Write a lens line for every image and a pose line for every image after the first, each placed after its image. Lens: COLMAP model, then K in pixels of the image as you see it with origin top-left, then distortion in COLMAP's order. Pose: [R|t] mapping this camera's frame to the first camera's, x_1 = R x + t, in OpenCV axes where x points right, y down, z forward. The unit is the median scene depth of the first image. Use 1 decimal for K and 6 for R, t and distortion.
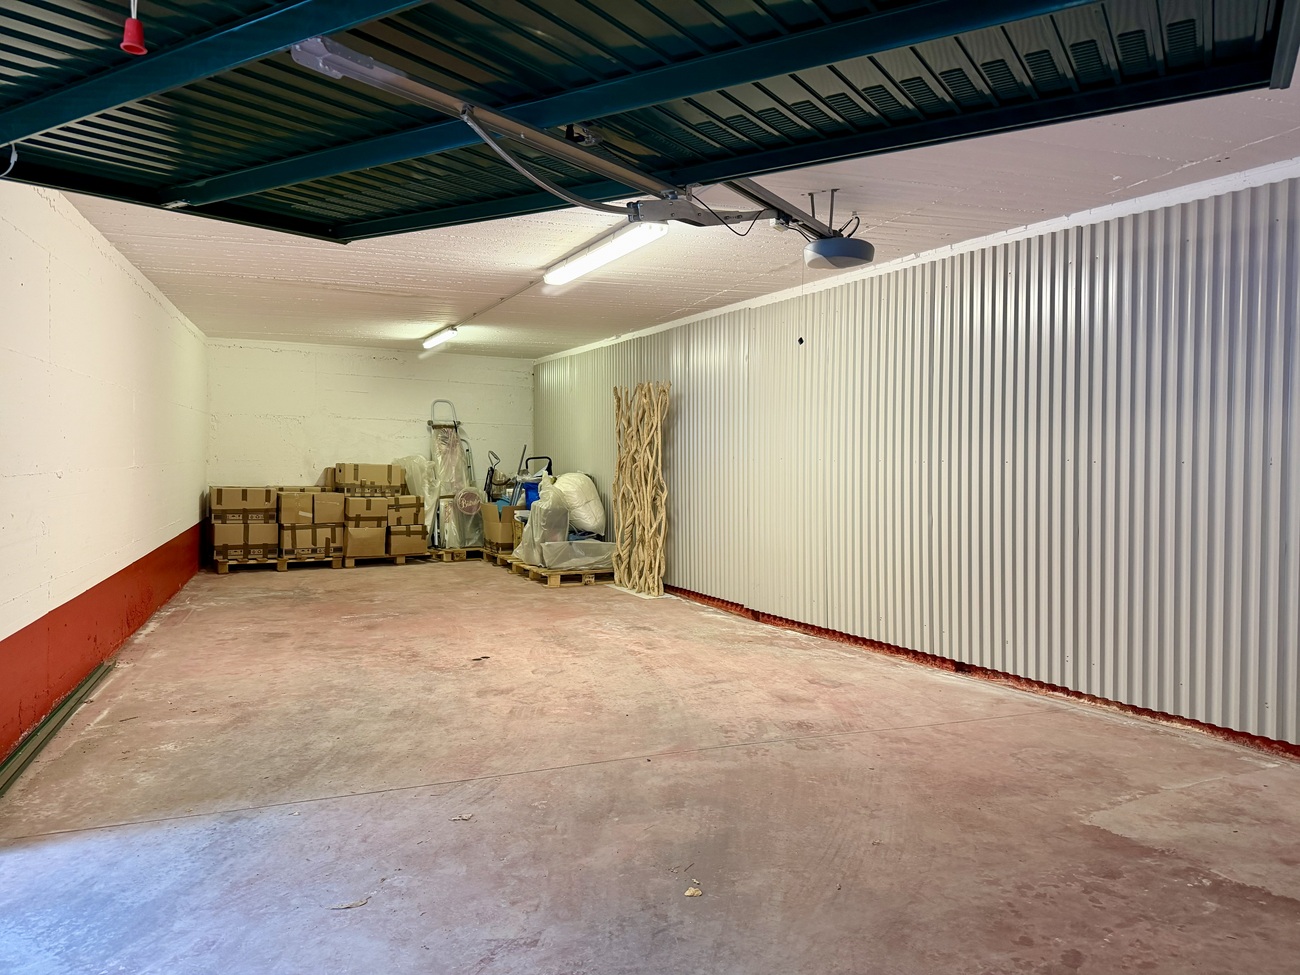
lens RADIAL K [[904.9, 0, 650.0], [0, 904.9, 487.5], [0, 0, 1]] dist [0.141802, -0.255351]
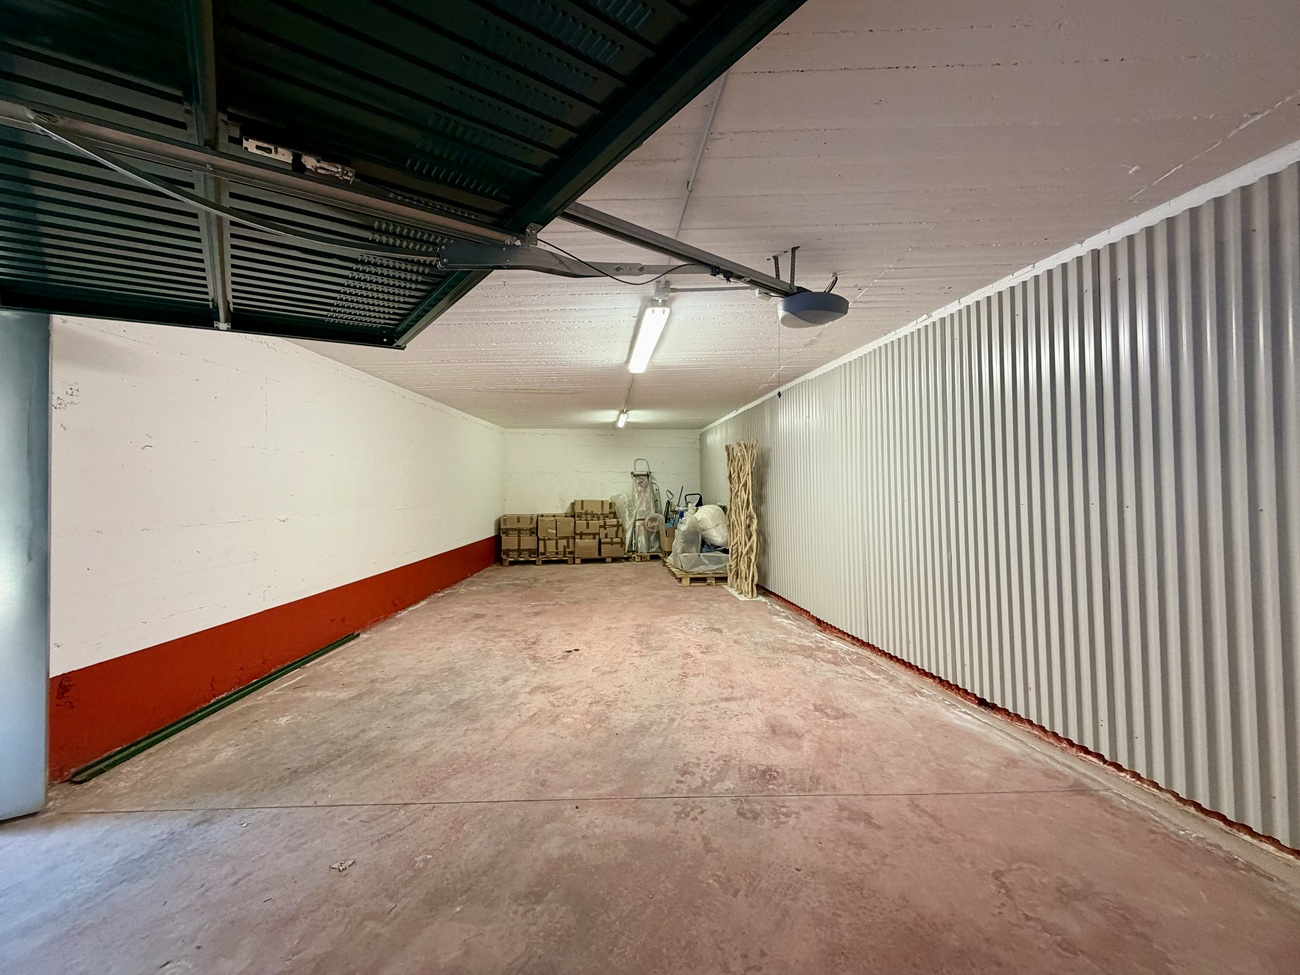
lens RADIAL K [[518.4, 0, 642.4], [0, 518.4, 484.5], [0, 0, 1]] dist [-0.000021, -0.000306]
pose [[0.937182, -0.020184, -0.348256, 0.115879], [0.005967, 0.999106, -0.041846, -0.016173], [0.348790, 0.037140, 0.936465, 0.195406]]
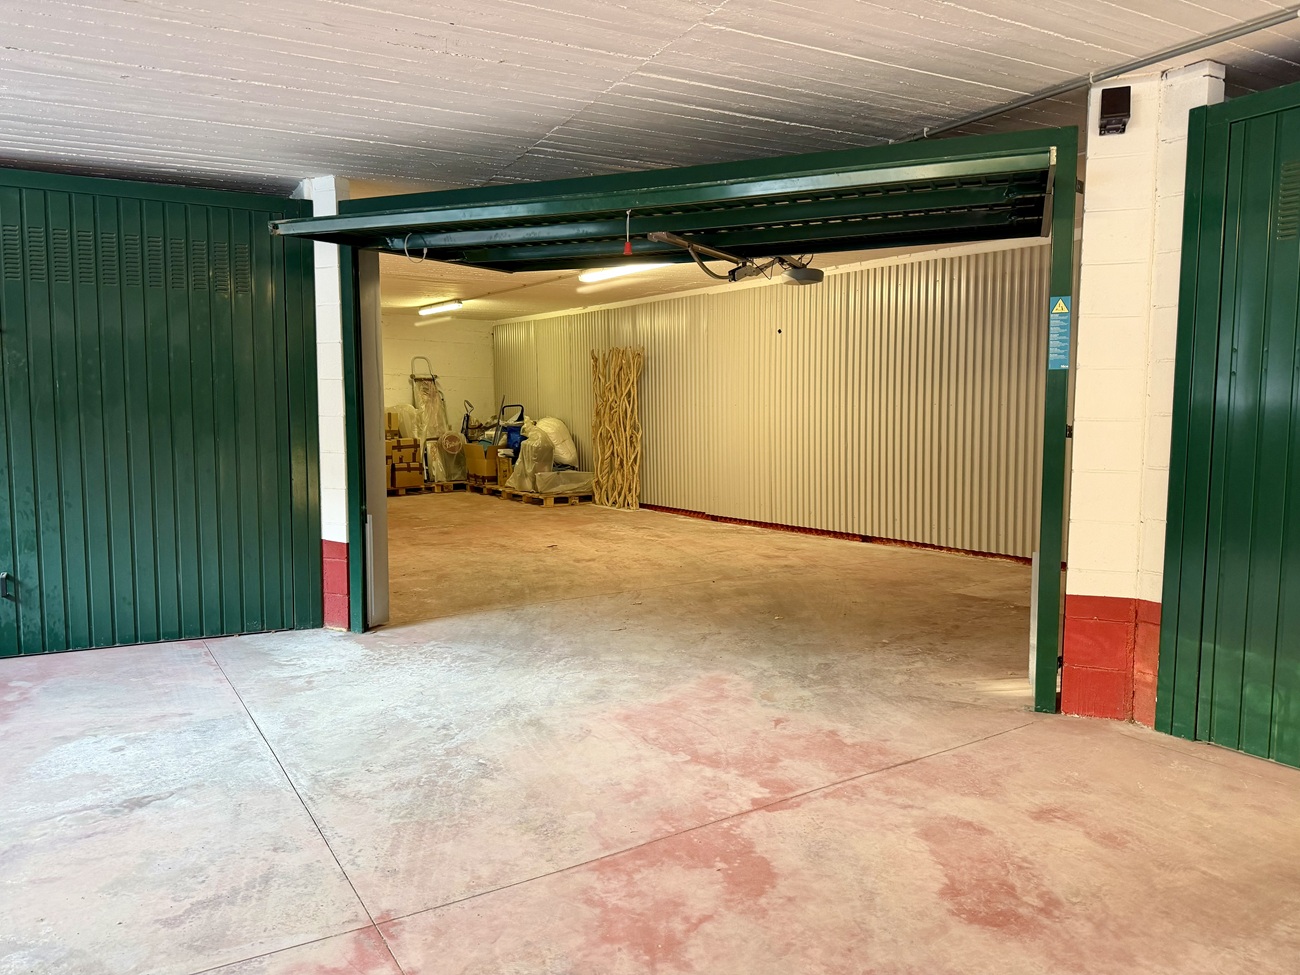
lens RADIAL K [[904.9, 0, 650.0], [0, 904.9, 487.5], [0, 0, 1]] dist [0.141802, -0.255351]
pose [[0.987068, -0.025869, 0.158204, -0.162155], [0.016131, 0.997913, 0.062533, 0.004077], [-0.159491, -0.059173, 0.985424, -0.278741]]
